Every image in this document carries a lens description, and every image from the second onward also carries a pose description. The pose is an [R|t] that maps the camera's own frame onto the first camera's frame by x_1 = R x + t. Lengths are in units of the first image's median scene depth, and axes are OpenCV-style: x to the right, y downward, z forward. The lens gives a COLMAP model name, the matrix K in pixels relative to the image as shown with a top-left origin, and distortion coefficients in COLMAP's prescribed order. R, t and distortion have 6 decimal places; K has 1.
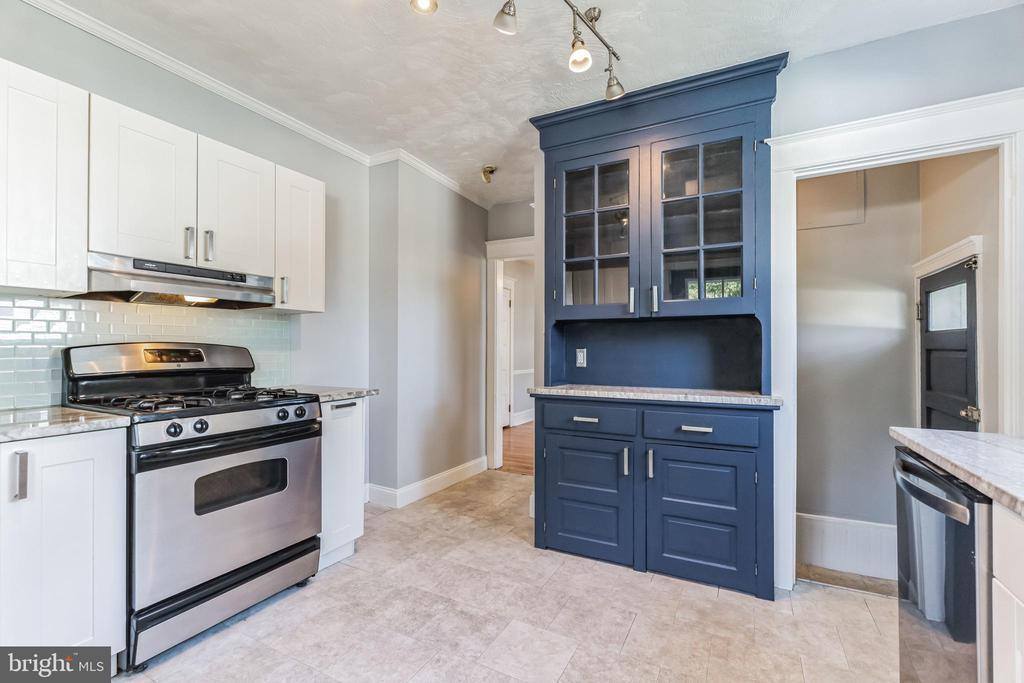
lens RADIAL K [[449.7, 0, 512.0], [0, 449.7, 341.5], [0, 0, 1]] dist [-0.006459, 0.000273]
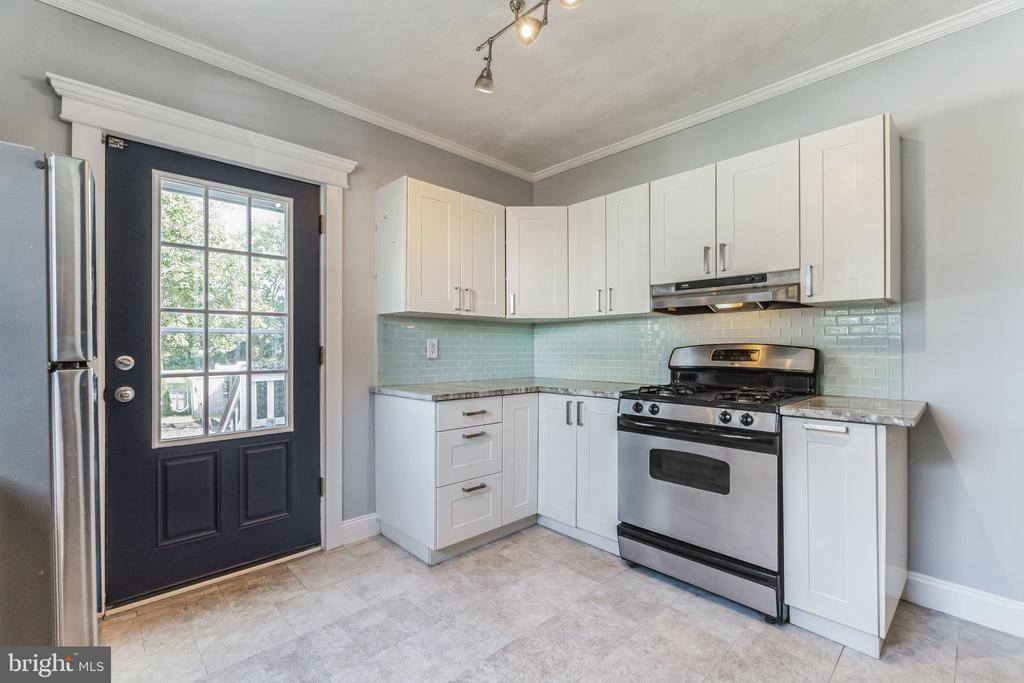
lens RADIAL K [[449.7, 0, 512.0], [0, 449.7, 341.5], [0, 0, 1]] dist [-0.006459, 0.000273]
pose [[-0.317729, -0.010929, -0.948118, 0.565142], [0.012249, 0.999803, -0.015630, 0.007773], [0.948102, -0.016580, -0.317533, 0.876287]]
